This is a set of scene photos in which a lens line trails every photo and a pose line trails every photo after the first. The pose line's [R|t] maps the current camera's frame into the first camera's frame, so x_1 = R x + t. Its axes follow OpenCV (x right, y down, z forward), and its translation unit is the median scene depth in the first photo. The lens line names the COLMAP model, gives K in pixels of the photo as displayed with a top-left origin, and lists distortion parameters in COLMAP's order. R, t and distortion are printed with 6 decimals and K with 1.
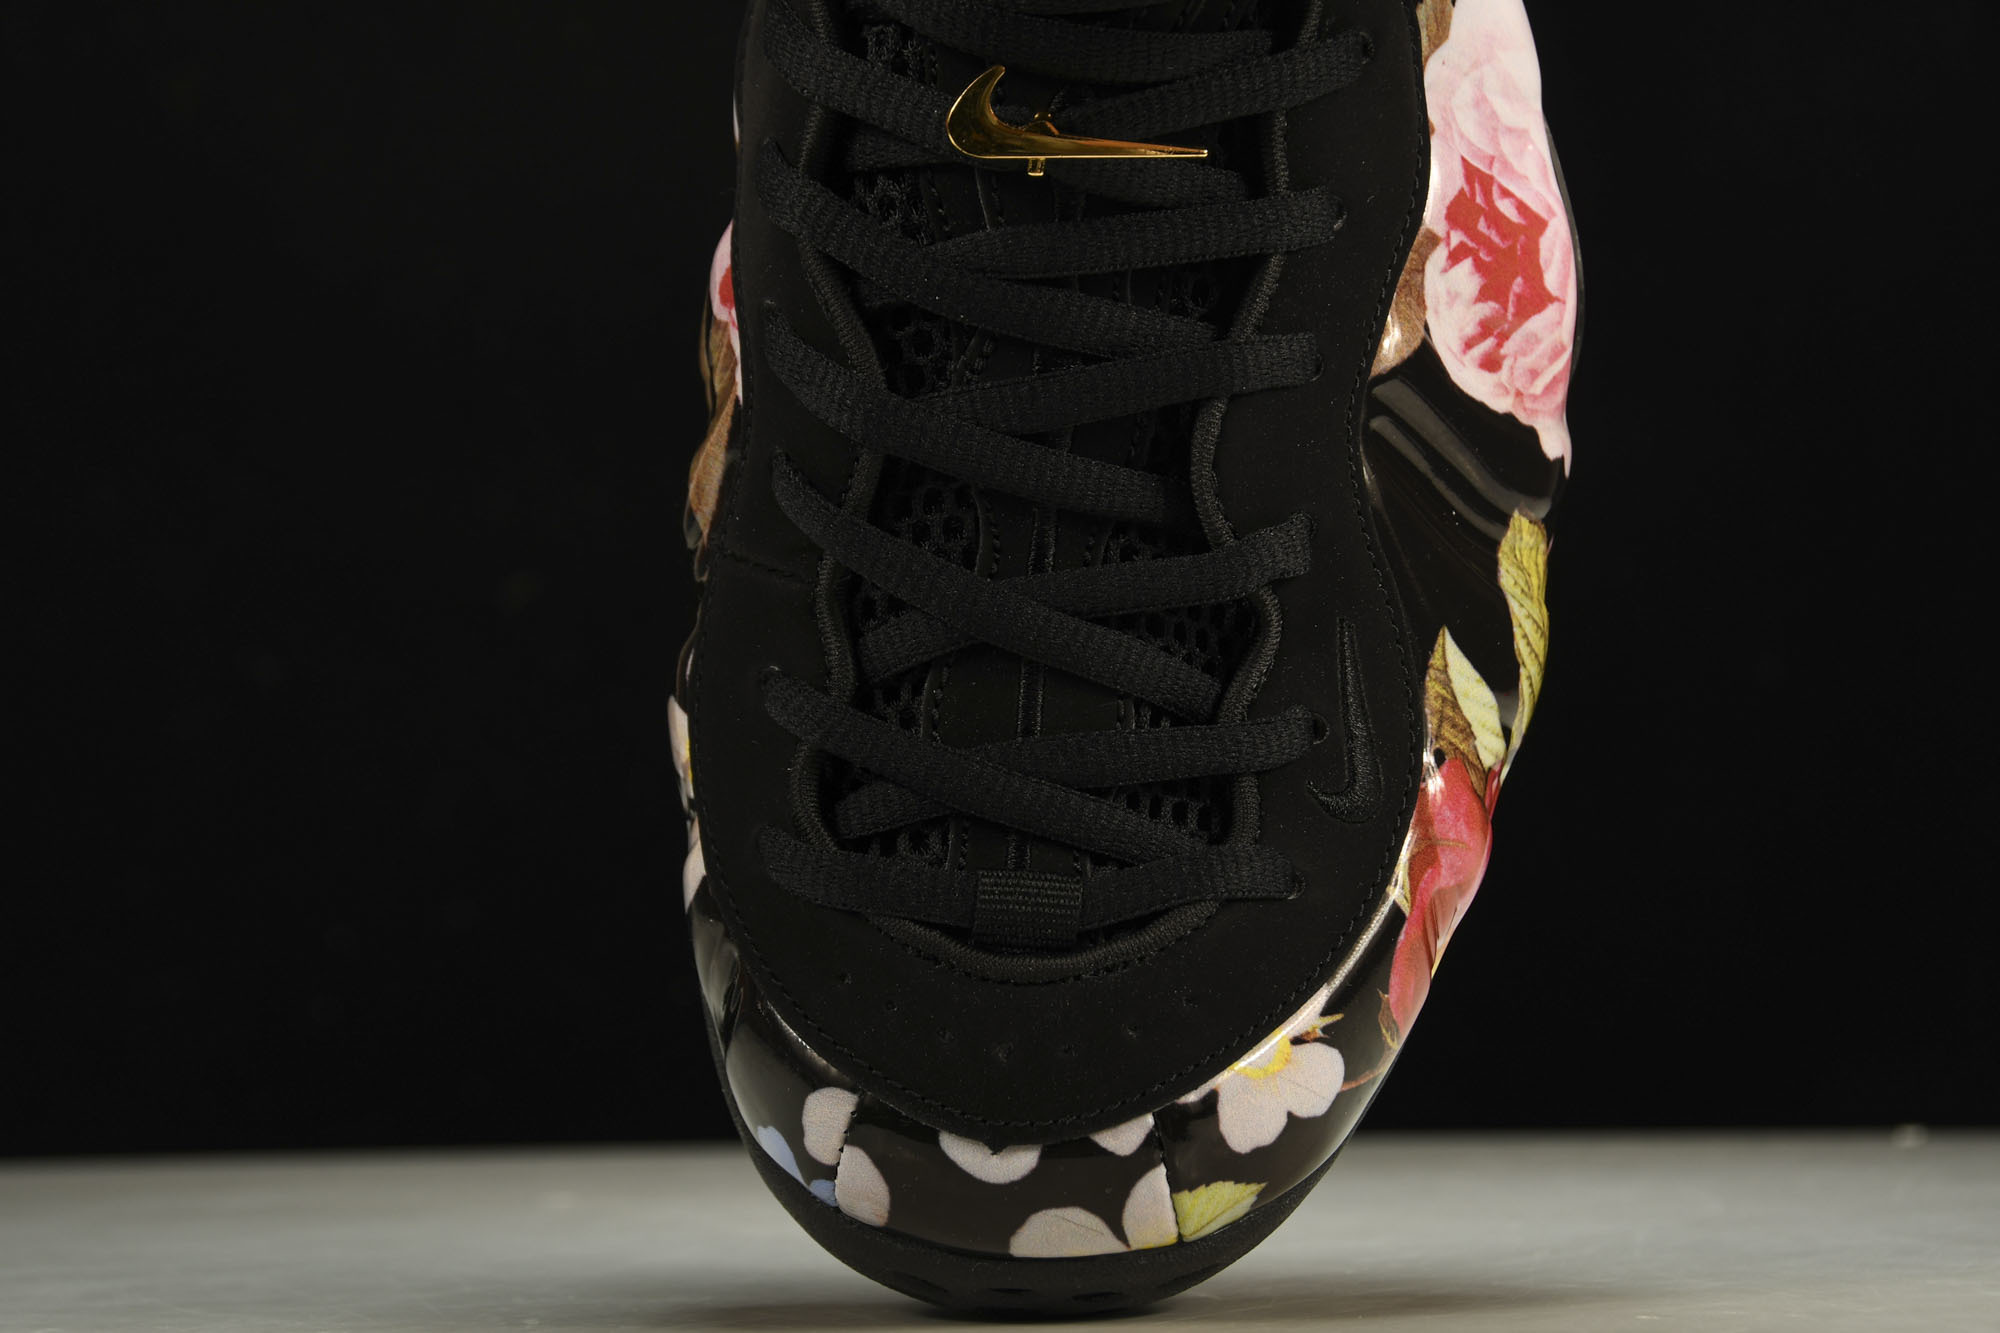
lens RADIAL K [[5024.5, 0, 951.8], [0, 5024.5, 708.3], [0, 0, 1]] dist [0.295148, 0.443426]
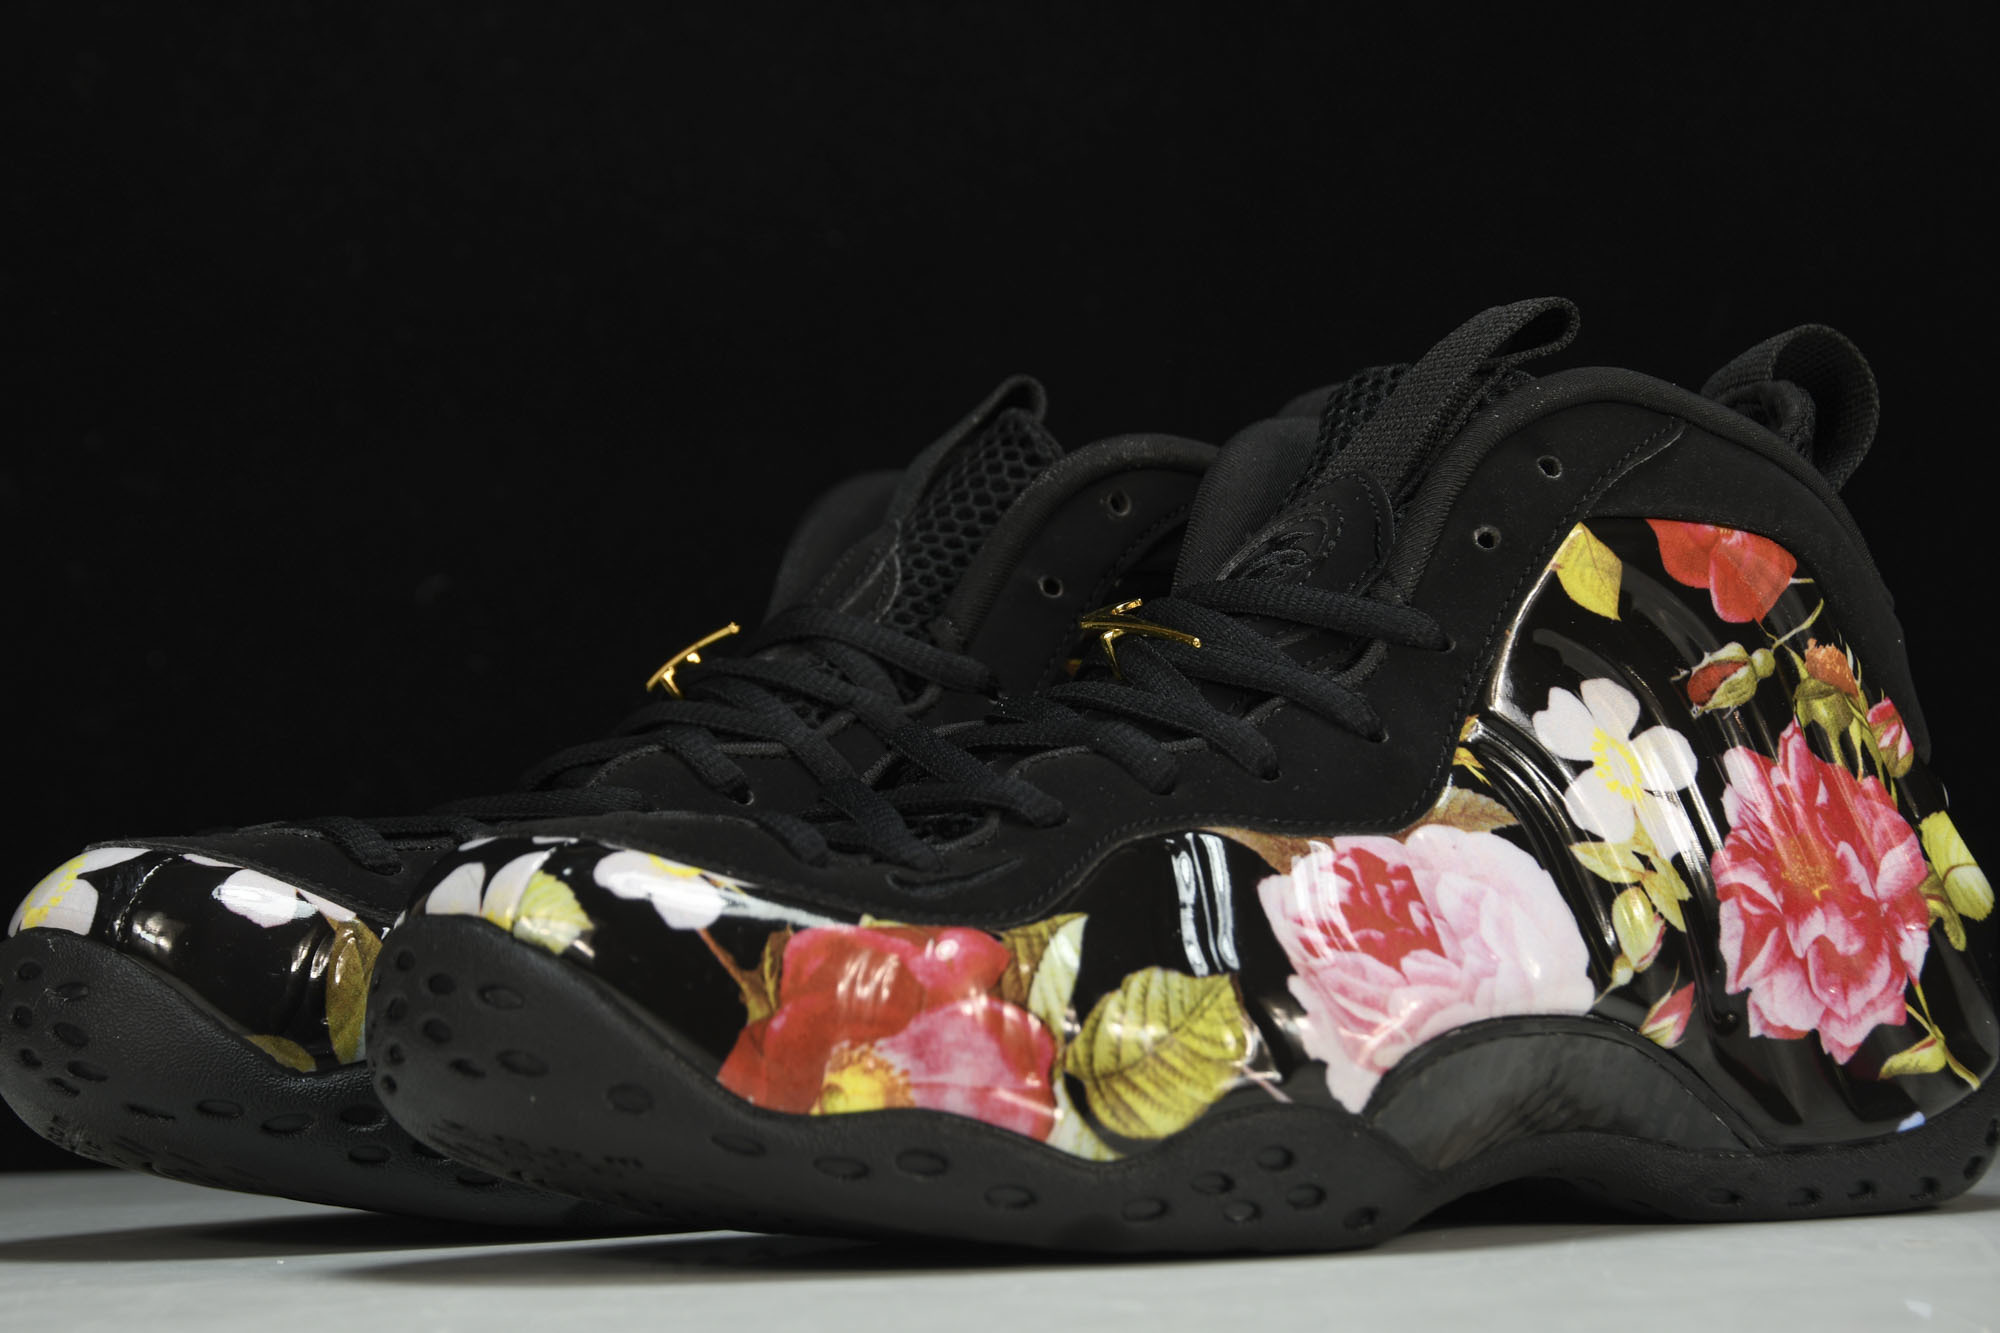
lens RADIAL K [[5024.5, 0, 951.8], [0, 5024.5, 708.3], [0, 0, 1]] dist [0.295148, 0.443426]
pose [[0.586472, -0.040804, -0.808941, 1.017411], [-0.780149, 0.240049, -0.577706, 0.665568], [0.217758, 0.969903, 0.108949, 0.815181]]
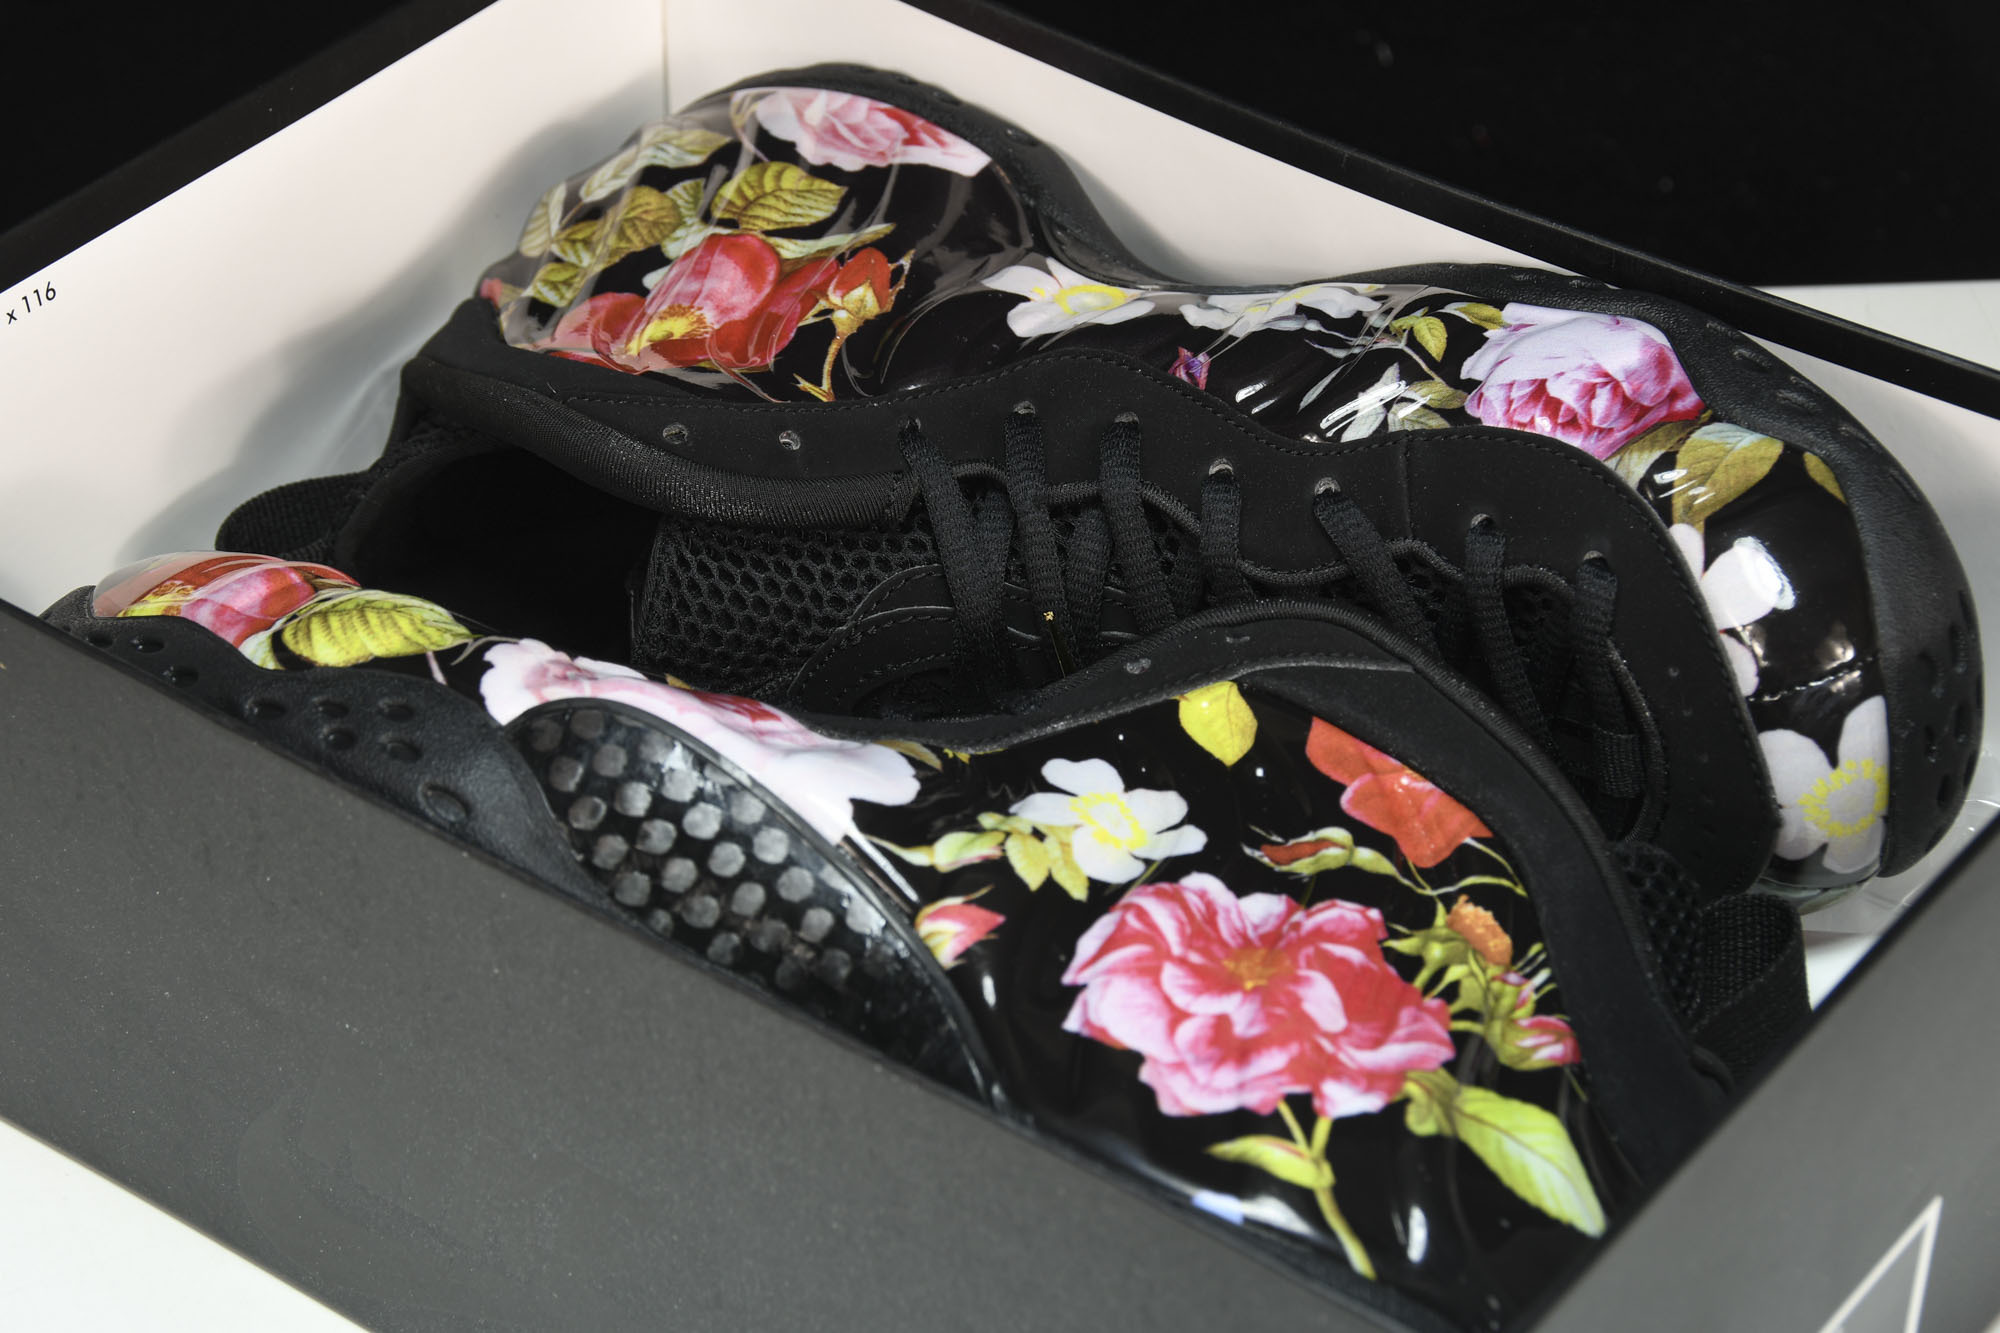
lens RADIAL K [[5024.5, 0, 951.8], [0, 5024.5, 708.3], [0, 0, 1]] dist [0.295148, 0.443426]
pose [[-0.028467, -0.742326, -0.669434, 0.909228], [-0.928851, -0.227818, 0.292121, -0.499104], [-0.369358, 0.630121, -0.683025, 1.813959]]
